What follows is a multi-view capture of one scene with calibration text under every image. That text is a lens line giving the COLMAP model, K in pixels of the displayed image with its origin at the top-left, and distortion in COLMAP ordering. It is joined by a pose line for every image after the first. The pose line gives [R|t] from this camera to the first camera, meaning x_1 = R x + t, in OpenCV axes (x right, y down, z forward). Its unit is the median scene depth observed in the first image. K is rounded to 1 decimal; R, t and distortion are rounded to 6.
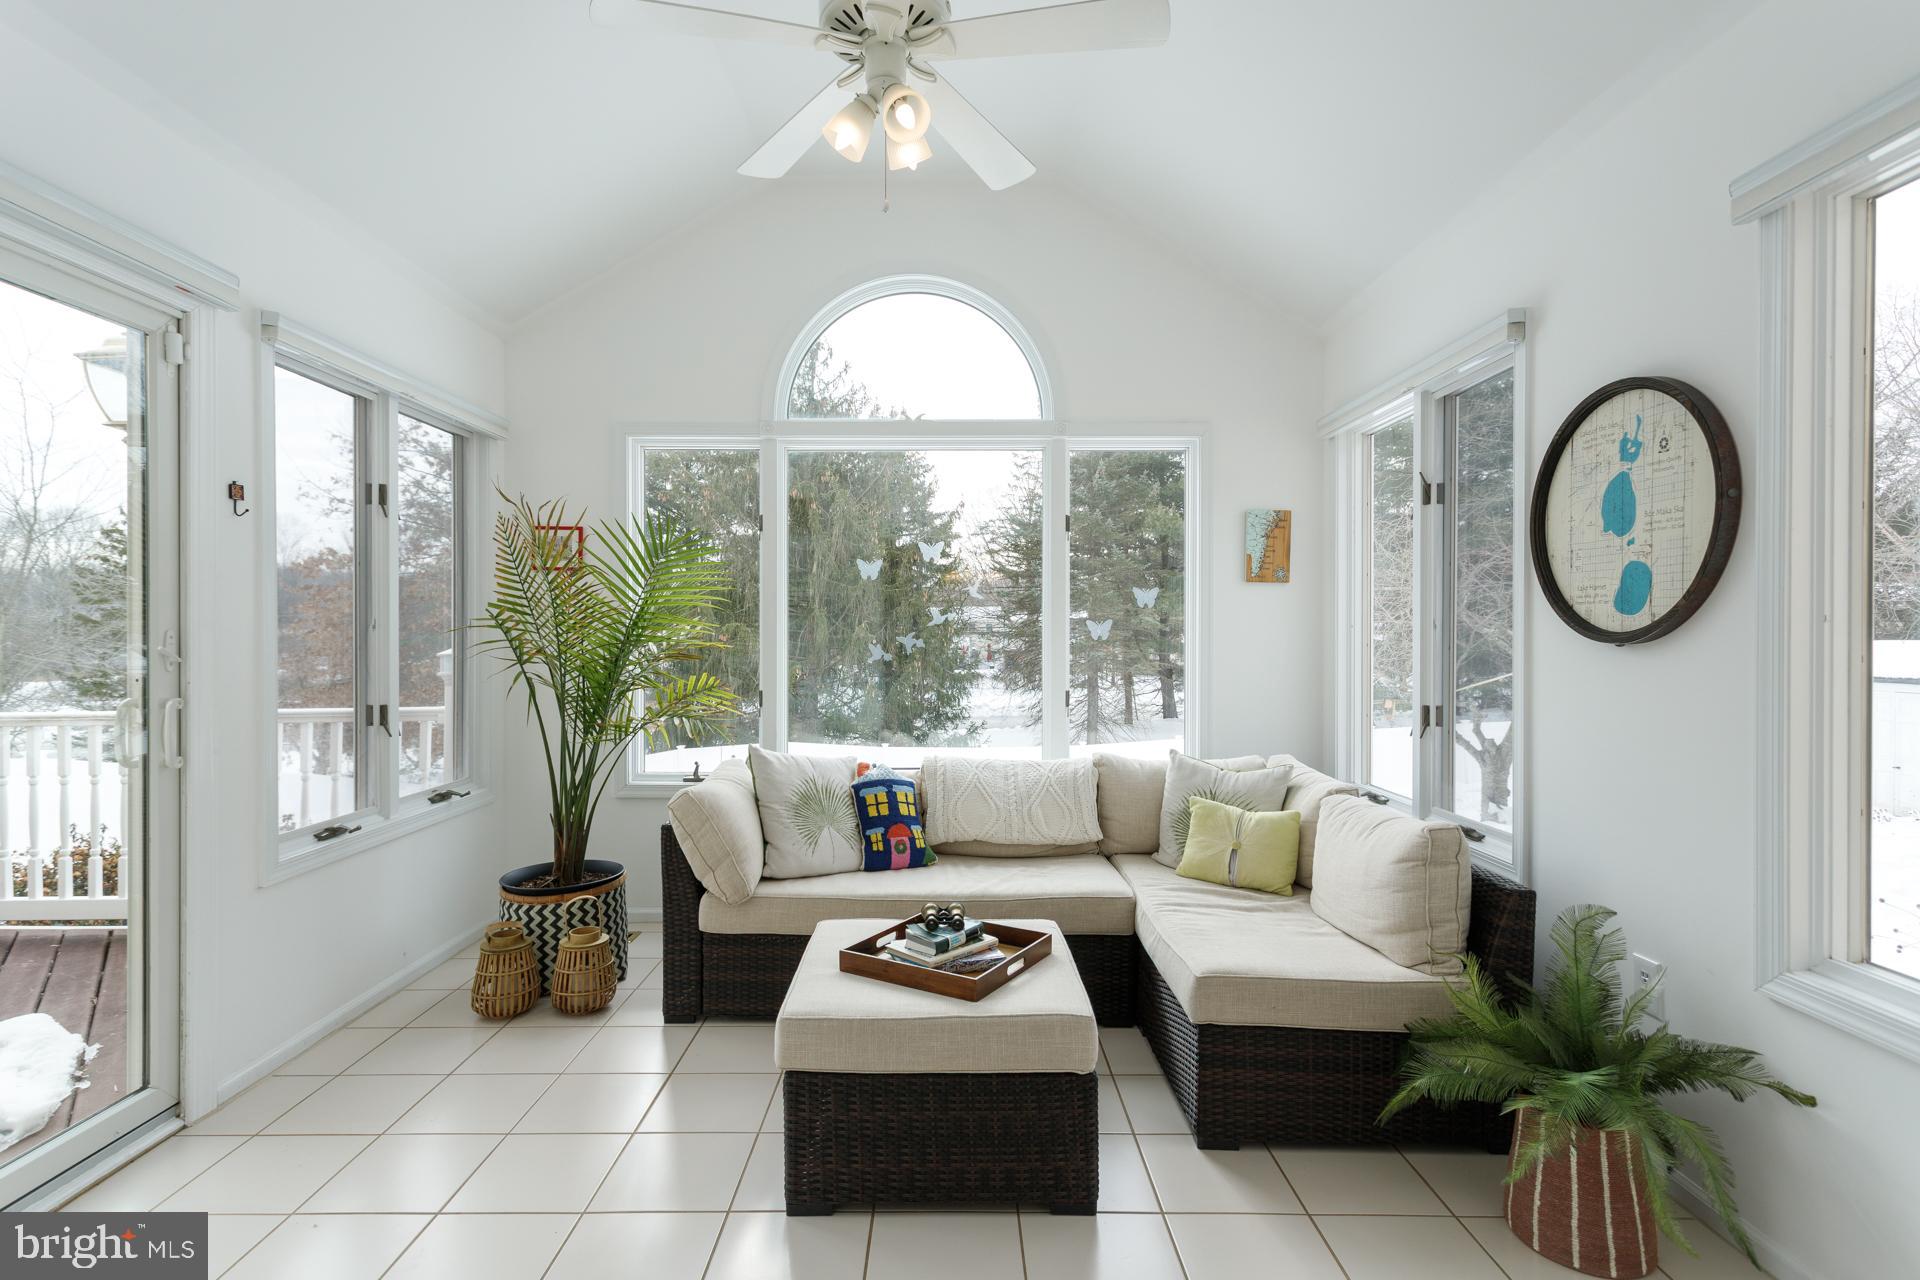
lens RADIAL K [[911.6, 0, 942.5], [0, 911.6, 642.8], [0, 0, 1]] dist [0.022929, -0.003761]
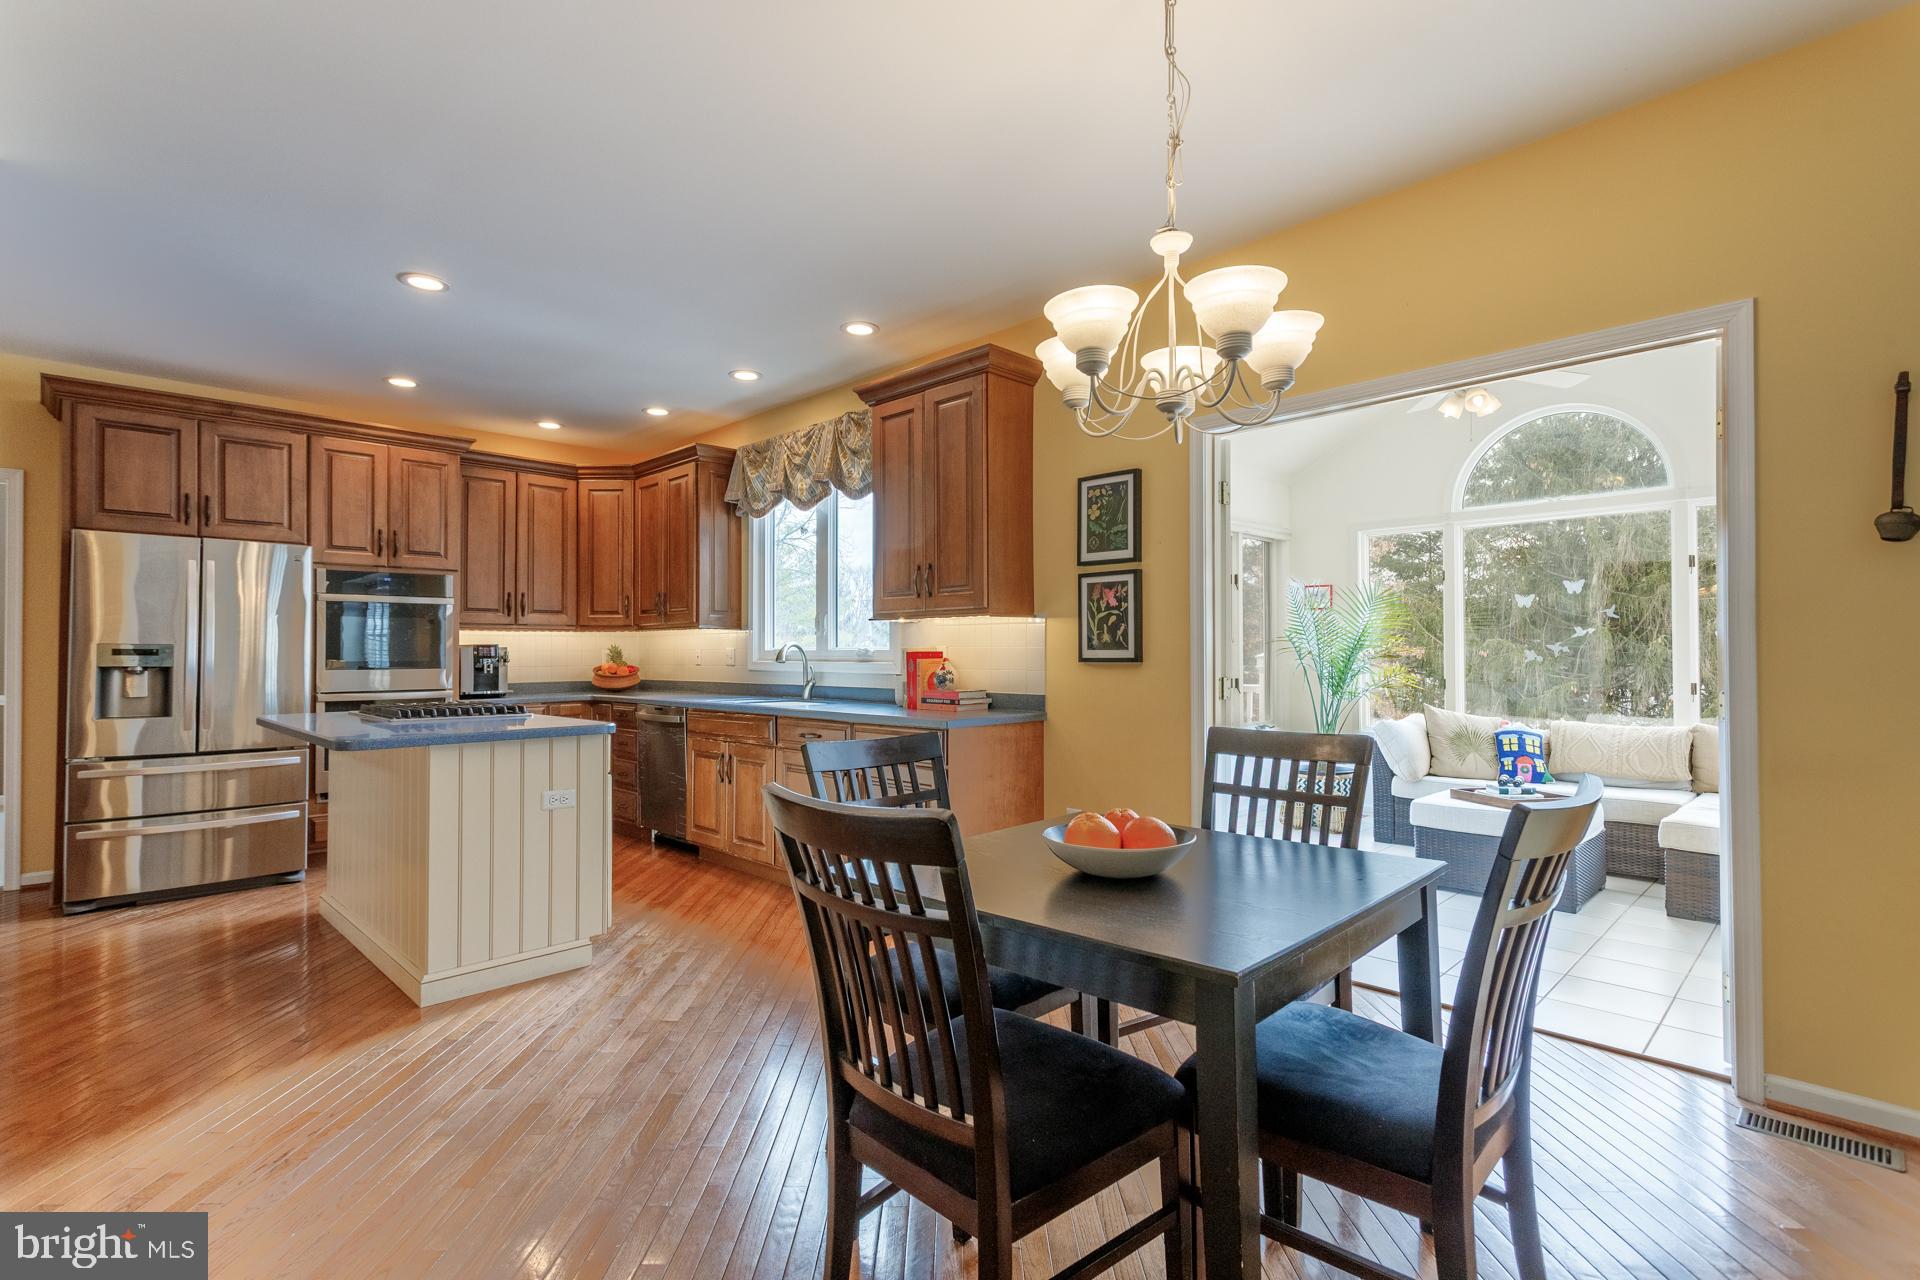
lens RADIAL K [[911.6, 0, 947.1], [0, 911.6, 639.3], [0, 0, 1]] dist [0.022929, -0.003761]
pose [[0.706130, -0.015314, -0.707917, 0.403474], [-0.002830, 0.999697, -0.024448, 0.029477], [0.708077, 0.019267, 0.705872, -0.942442]]
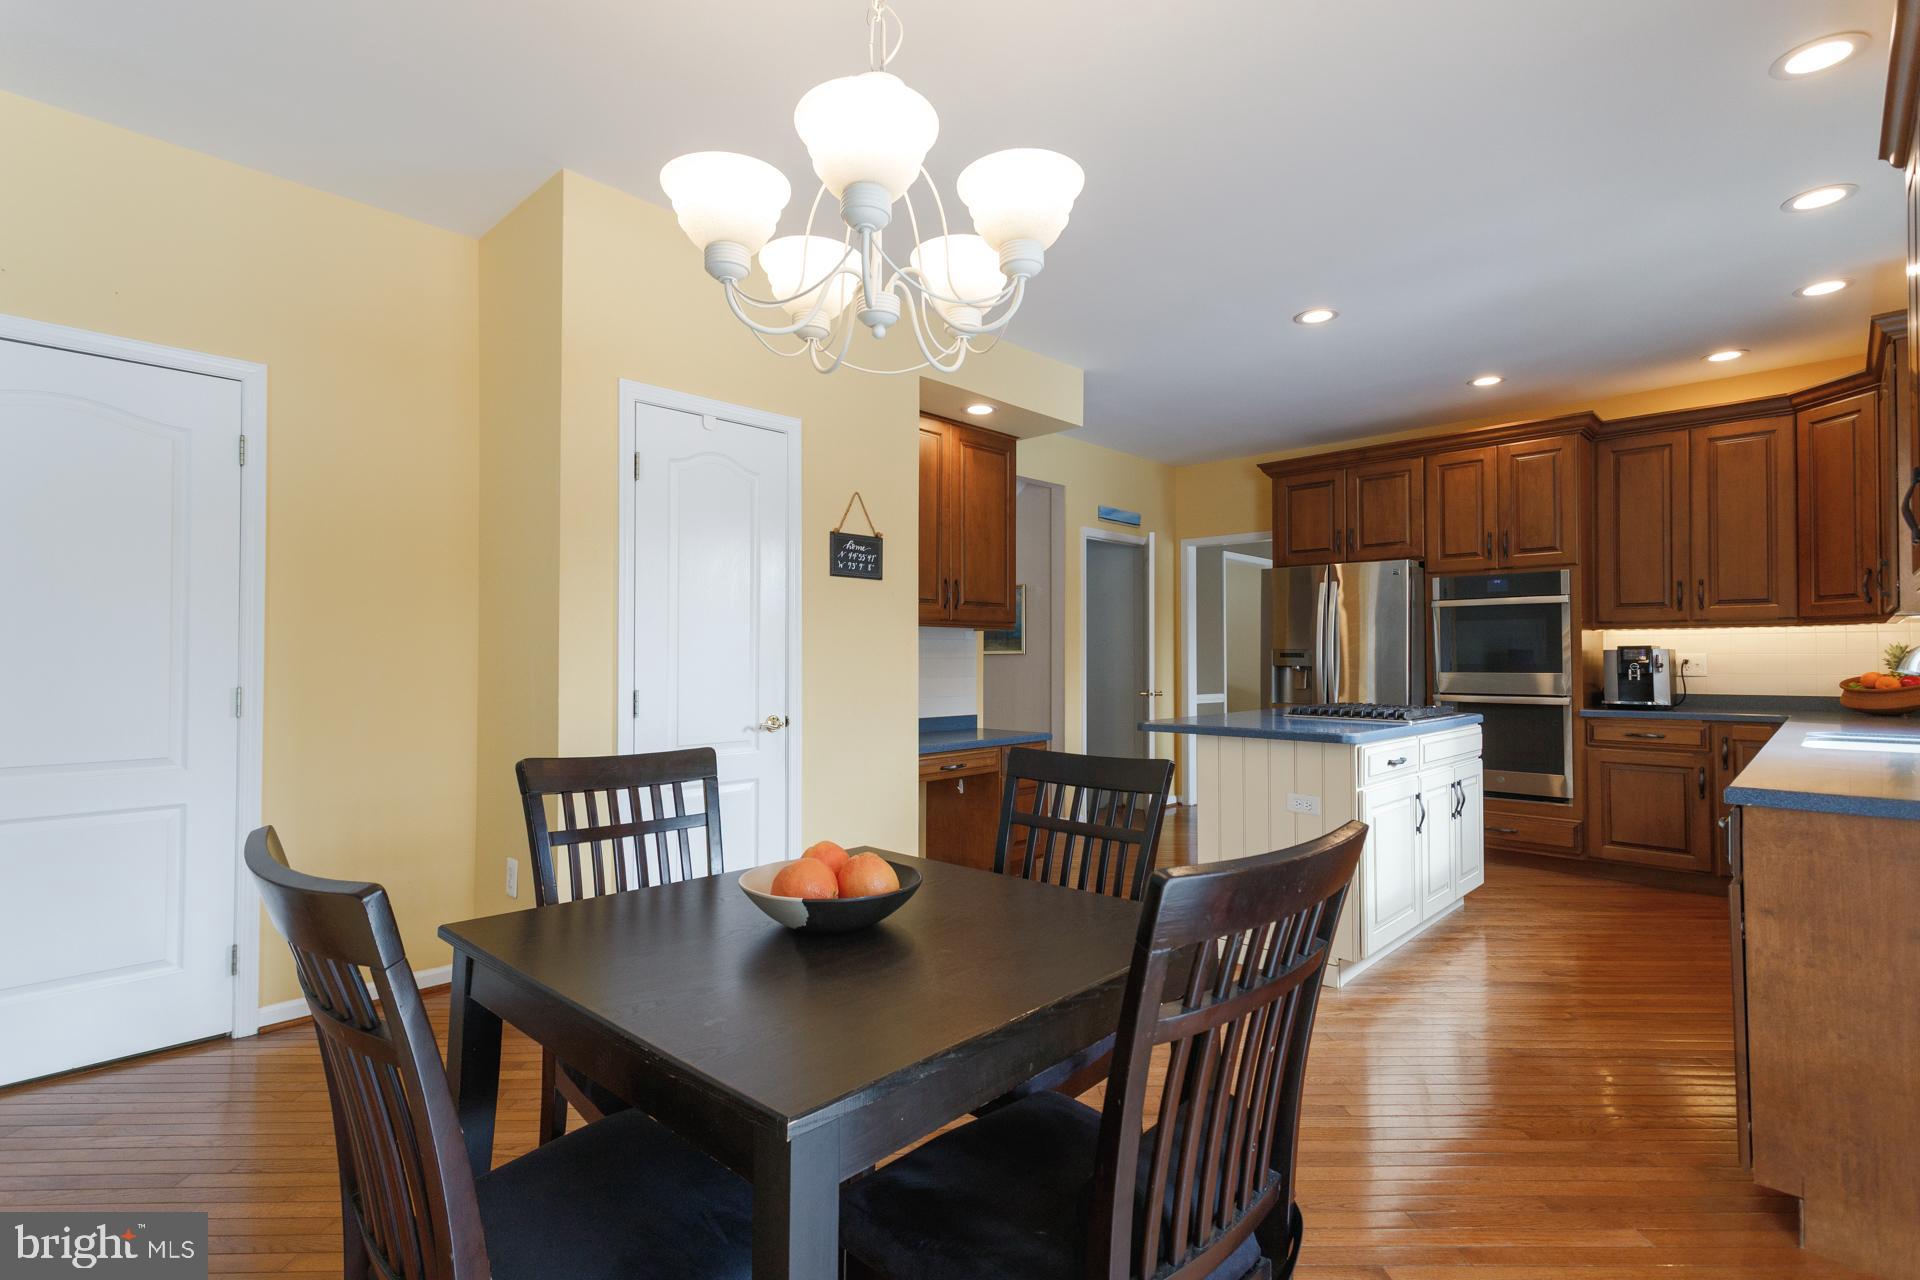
lens RADIAL K [[911.6, 0, 961.5], [0, 911.6, 644.7], [0, 0, 1]] dist [0.022929, -0.003761]
pose [[-0.682185, -0.014164, -0.731043, 0.361060], [-0.010048, 0.999900, -0.009996, 0.022286], [0.731111, 0.000526, -0.682258, -0.035153]]
